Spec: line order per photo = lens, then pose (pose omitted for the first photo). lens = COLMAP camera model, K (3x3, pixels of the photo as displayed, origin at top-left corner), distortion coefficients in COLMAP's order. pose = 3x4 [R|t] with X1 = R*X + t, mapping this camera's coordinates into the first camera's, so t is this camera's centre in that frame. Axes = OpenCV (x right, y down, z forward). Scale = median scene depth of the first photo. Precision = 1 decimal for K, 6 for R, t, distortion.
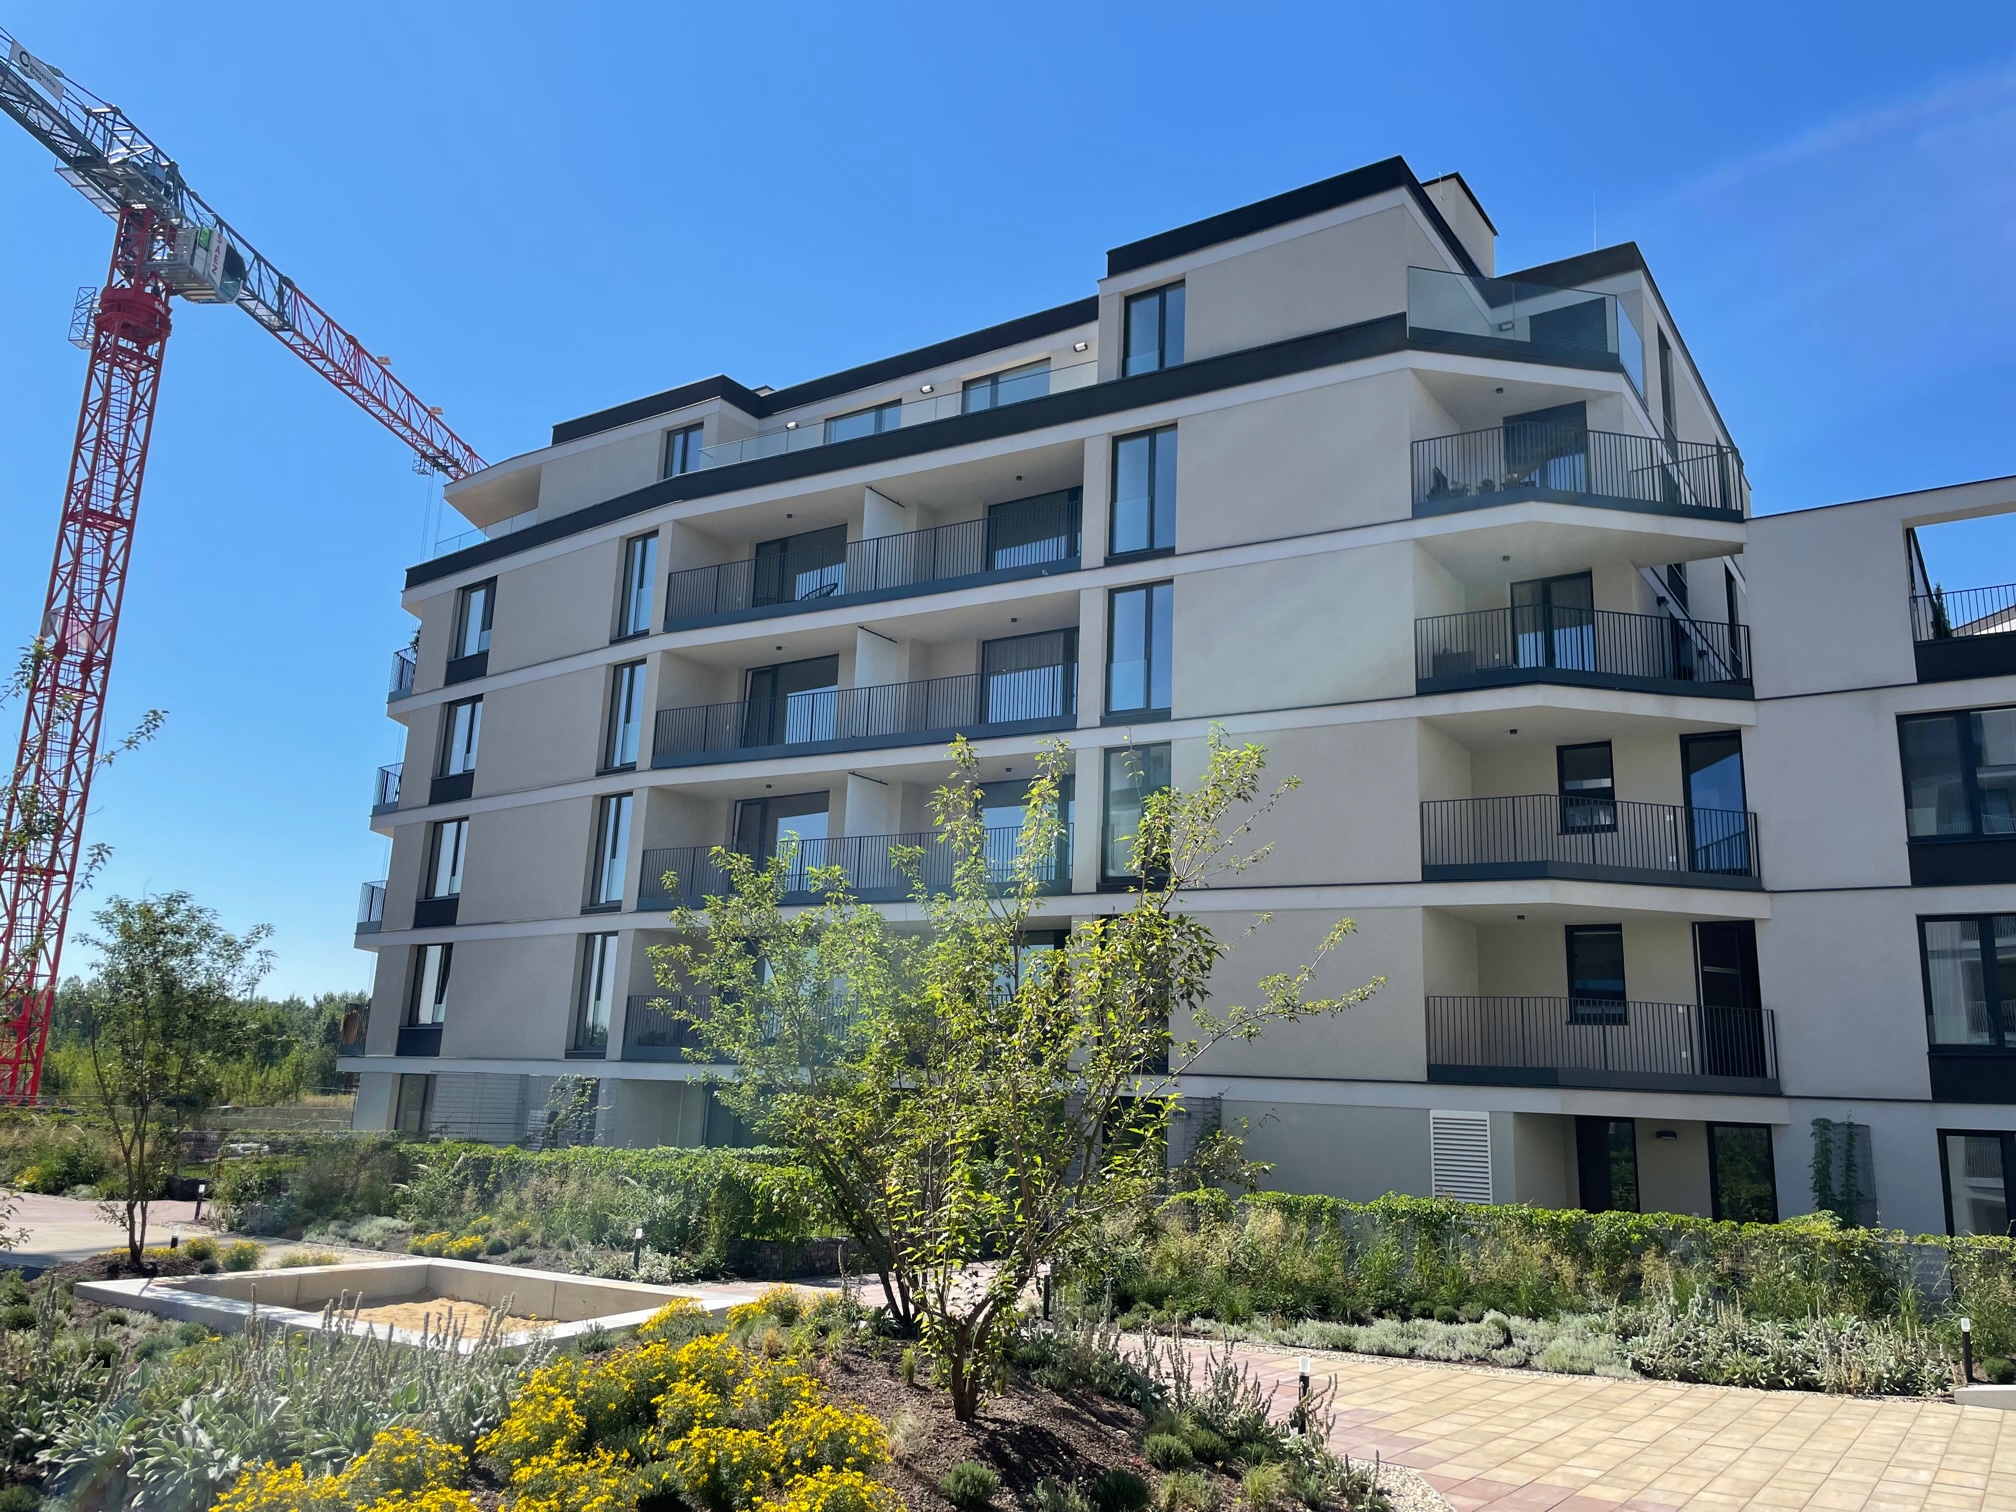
lens RADIAL K [[1530.1, 0, 1000.3], [0, 1530.1, 740.5], [0, 0, 1]] dist [0.092998, -0.126241]
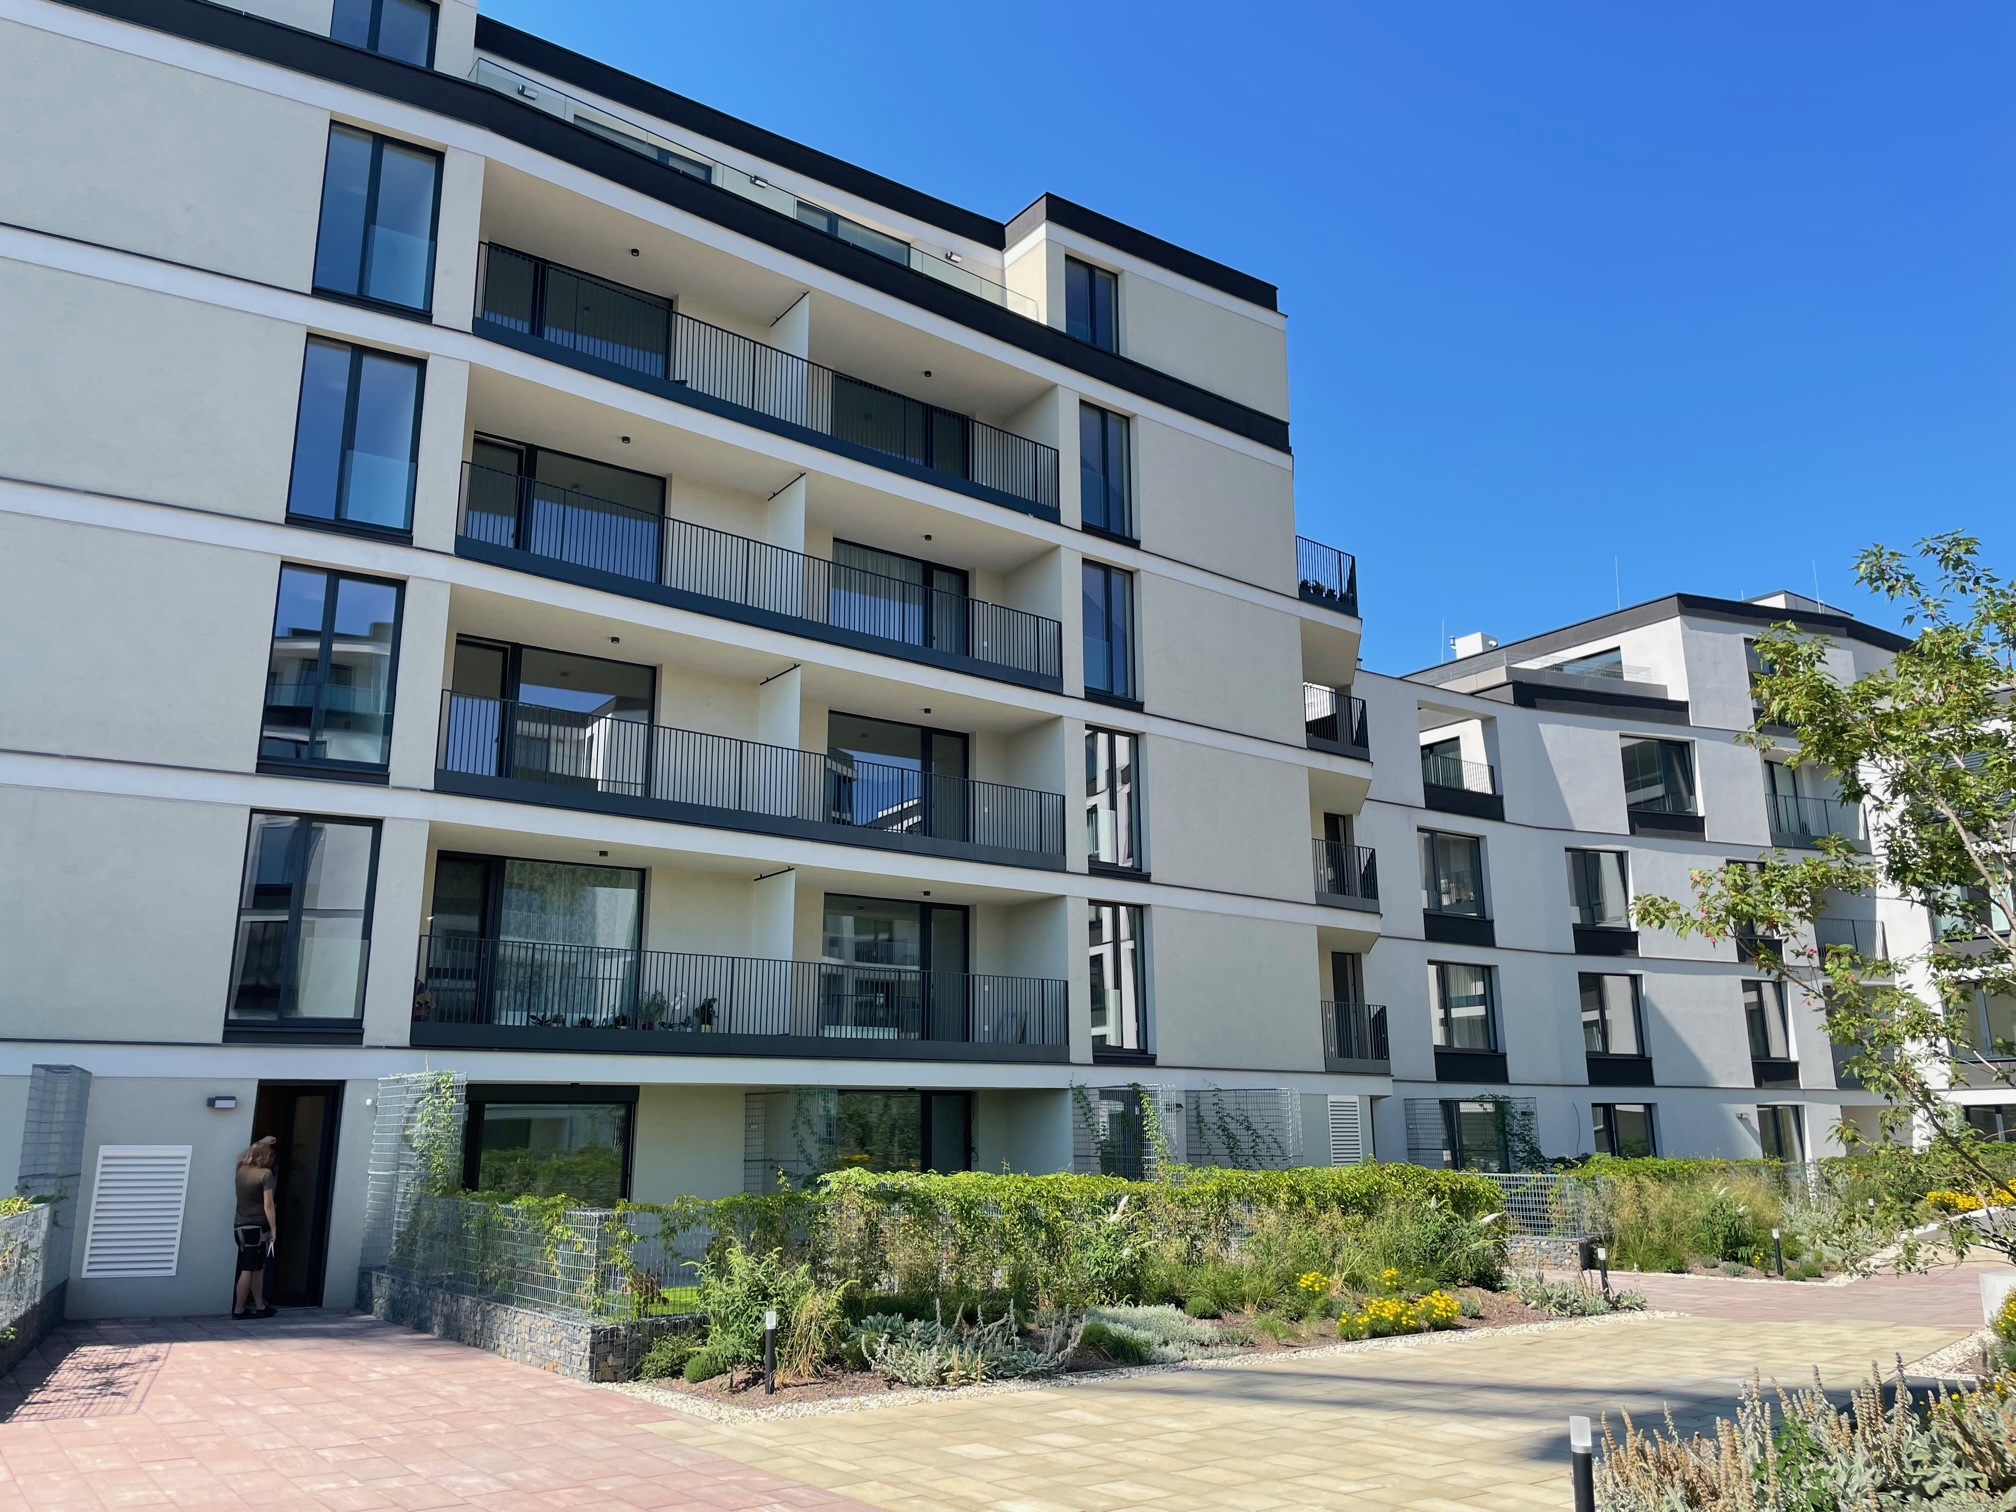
lens RADIAL K [[1530.1, 0, 1000.3], [0, 1530.1, 740.5], [0, 0, 1]] dist [0.092998, -0.126241]
pose [[0.351543, 0.185447, 0.917620, -0.739929], [-0.202483, 0.972044, -0.118874, 0.124881], [-0.914012, -0.144013, 0.379265, 0.620400]]
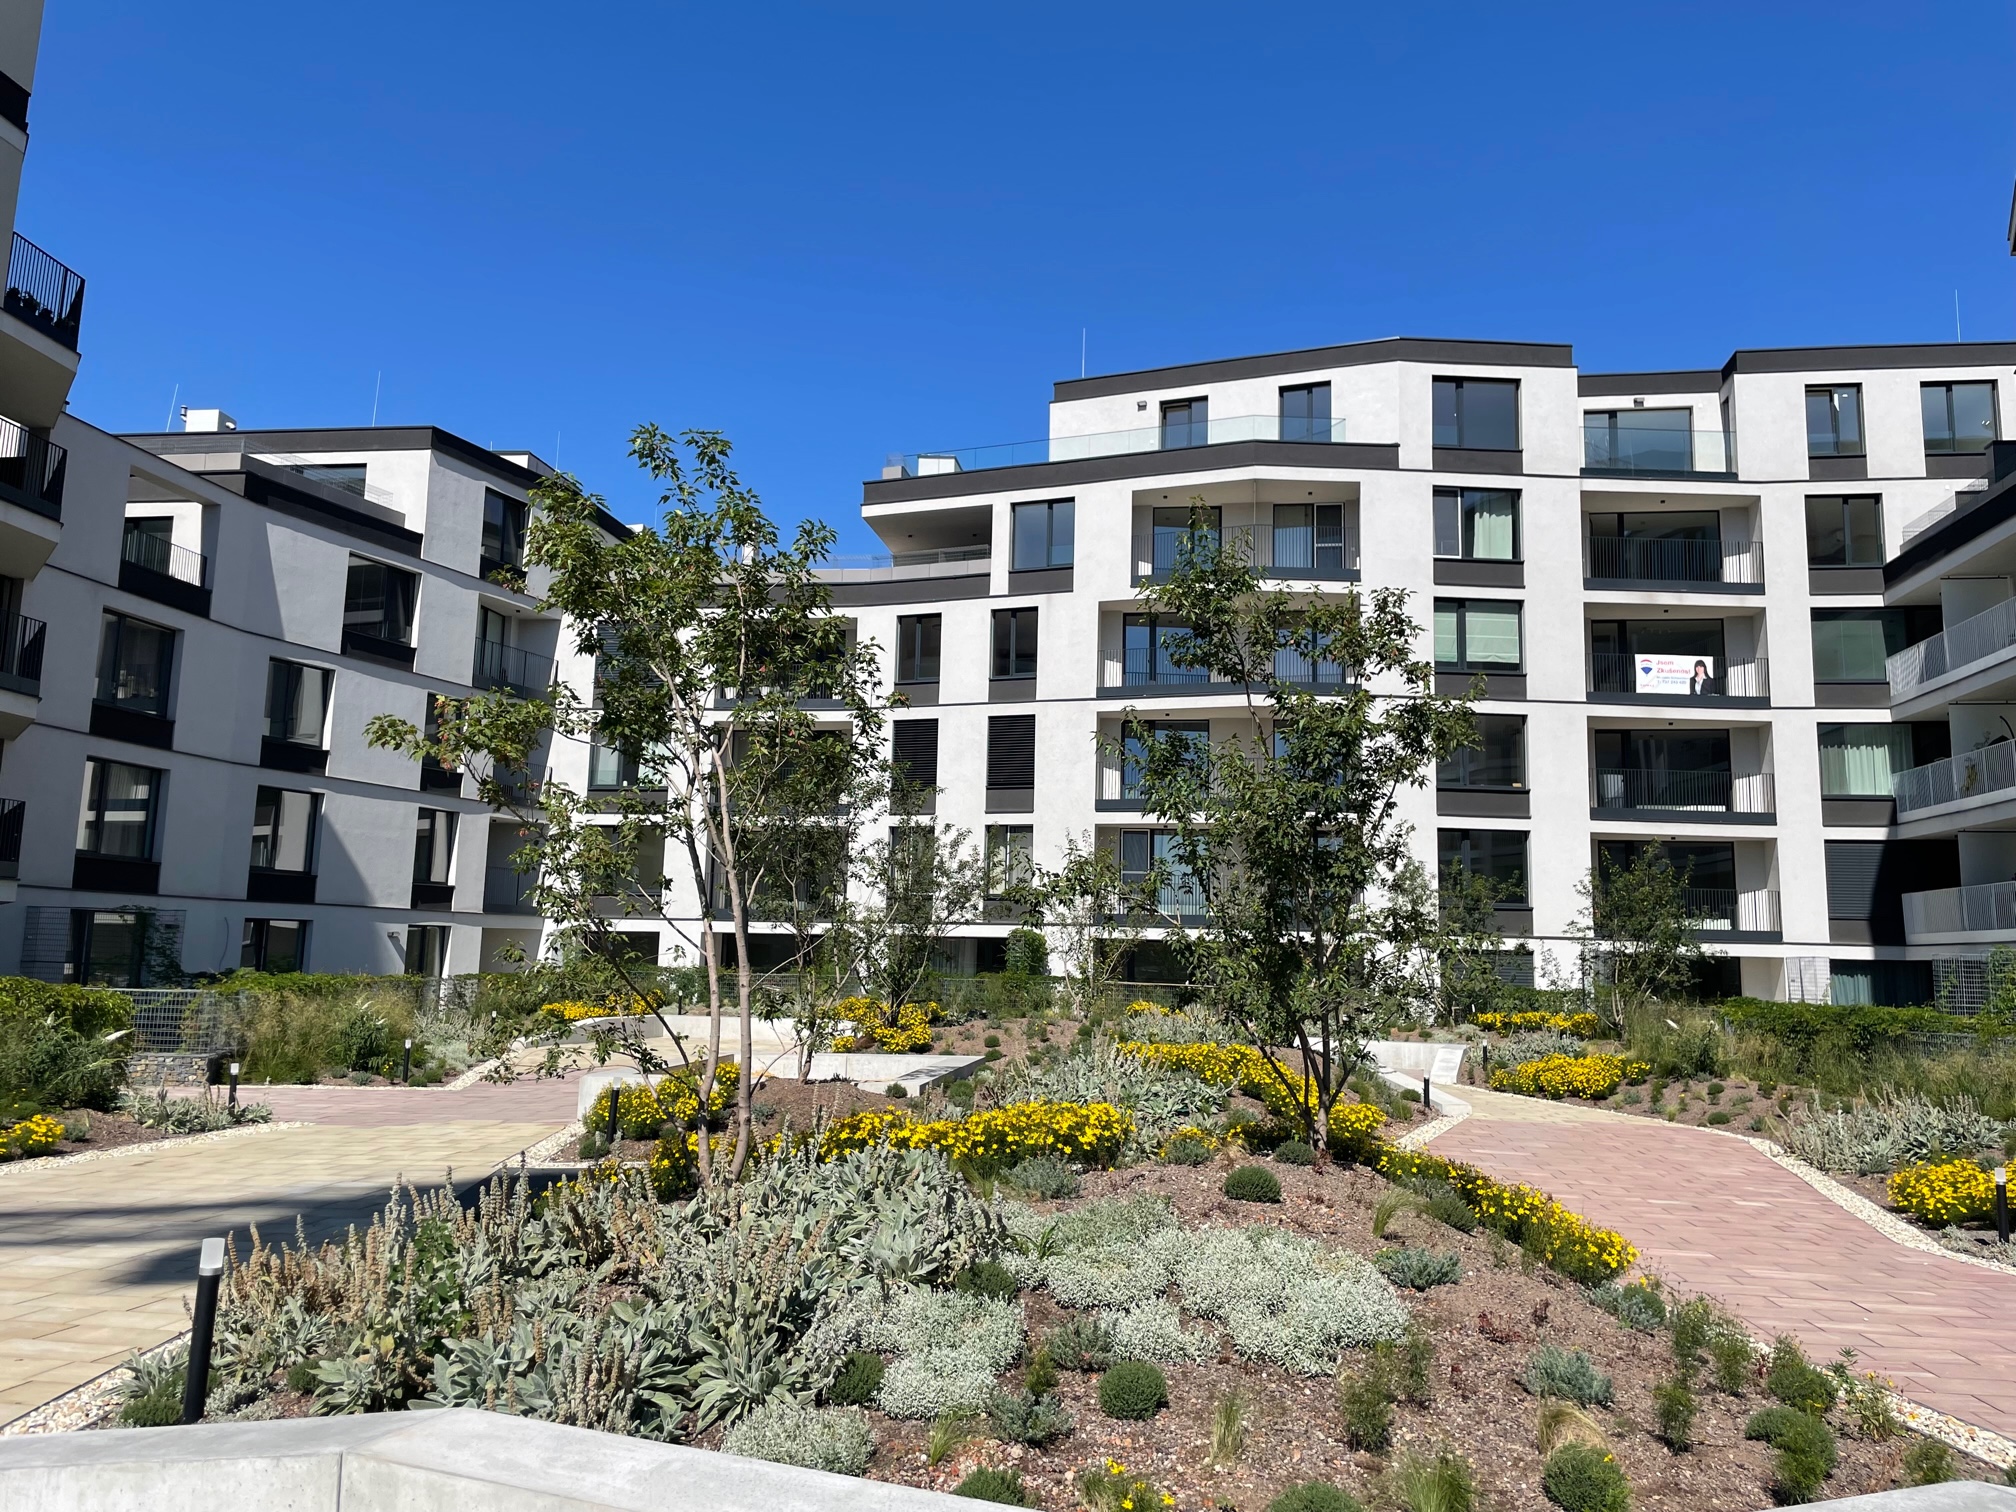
lens RADIAL K [[1530.1, 0, 1000.3], [0, 1530.1, 740.5], [0, 0, 1]] dist [0.092998, -0.126241]
pose [[-0.433922, 0.074326, 0.897879, -0.736930], [-0.255088, 0.945676, -0.201560, 0.125510], [-0.864084, -0.316500, -0.391390, 0.622280]]
